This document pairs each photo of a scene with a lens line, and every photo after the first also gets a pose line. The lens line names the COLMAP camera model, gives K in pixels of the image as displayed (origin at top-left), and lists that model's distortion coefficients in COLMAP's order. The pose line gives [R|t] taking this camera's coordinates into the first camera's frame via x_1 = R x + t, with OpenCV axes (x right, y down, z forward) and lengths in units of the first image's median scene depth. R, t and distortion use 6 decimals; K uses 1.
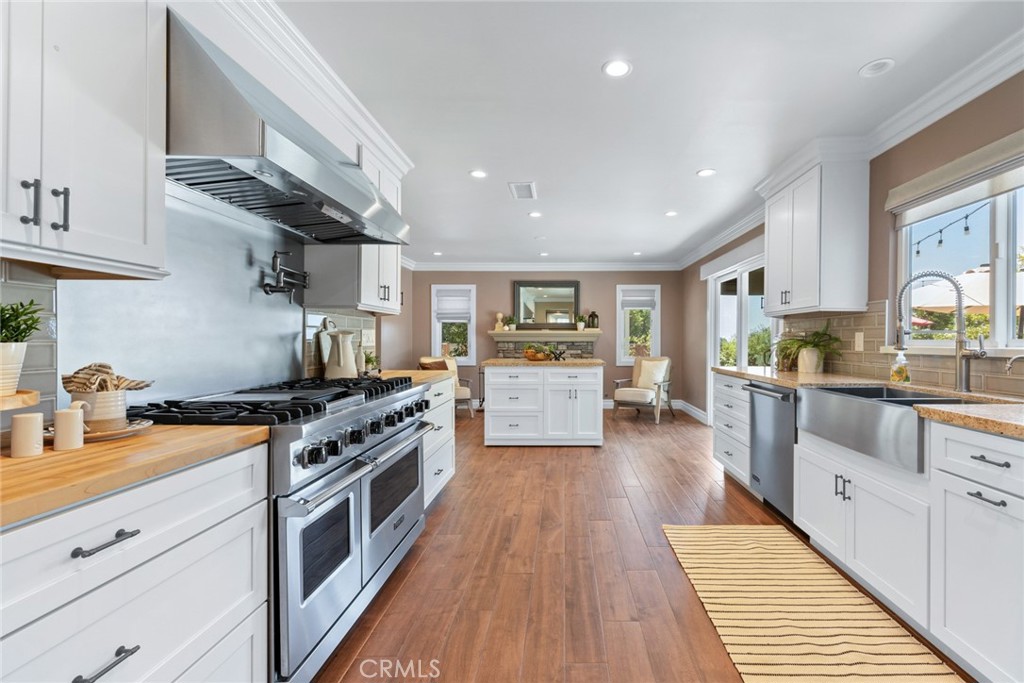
lens RADIAL K [[442.7, 0, 518.8], [0, 442.7, 338.9], [0, 0, 1]] dist [0.003496, 0.000324]
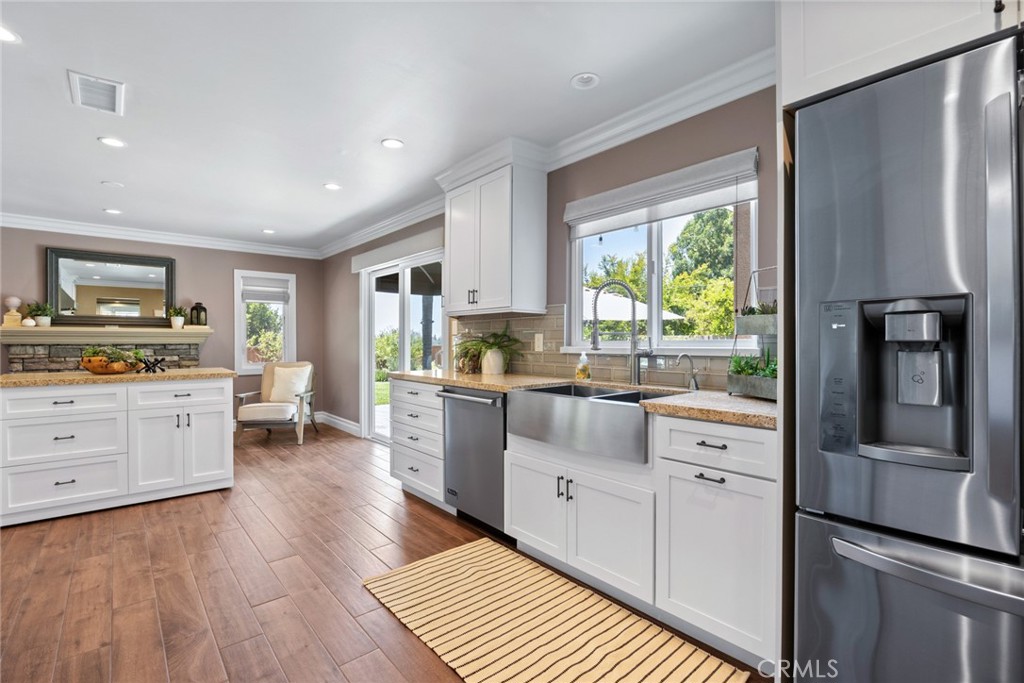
lens RADIAL K [[480.9, 0, 512.5], [0, 480.9, 344.6], [0, 0, 1]] dist [-0.016346, 0.000891]
pose [[0.702406, -0.005882, 0.711753, -0.071416], [-0.000391, 0.999963, 0.008649, 0.001056], [-0.711777, -0.006354, 0.702377, 0.191472]]
